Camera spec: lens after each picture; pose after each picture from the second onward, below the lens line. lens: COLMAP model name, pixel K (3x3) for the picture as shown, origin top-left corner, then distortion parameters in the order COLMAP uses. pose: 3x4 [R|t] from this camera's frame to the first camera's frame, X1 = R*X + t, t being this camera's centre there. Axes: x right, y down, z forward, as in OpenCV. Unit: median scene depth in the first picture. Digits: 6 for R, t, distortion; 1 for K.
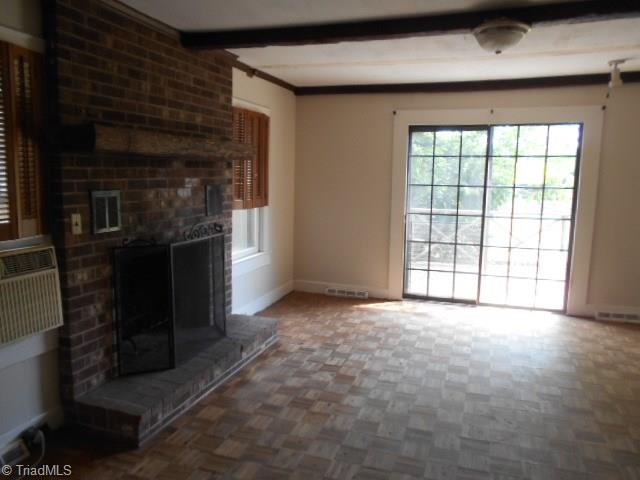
lens RADIAL K [[505.3, 0, 316.7], [0, 505.3, 240.2], [0, 0, 1]] dist [-0.029739, -0.000002]
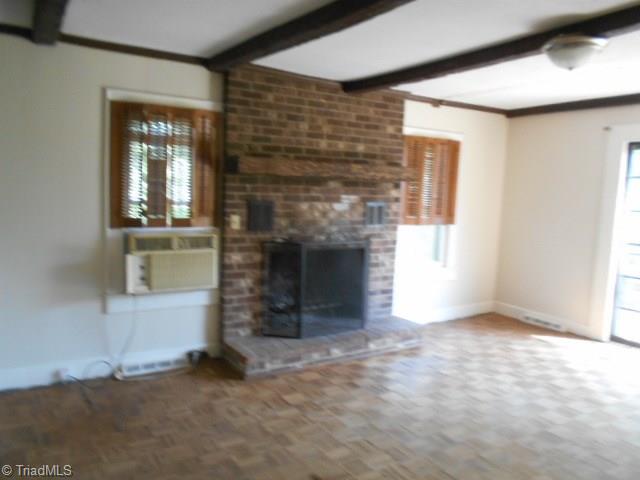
lens RADIAL K [[482.3, 0, 282.4], [0, 482.3, 239.4], [0, 0, 1]] dist [-0.083291, 0.183513]
pose [[0.772979, 0.078841, -0.629514, 0.410173], [-0.105090, 0.994453, -0.004494, 0.007721], [0.625668, 0.069629, 0.776976, -0.014615]]
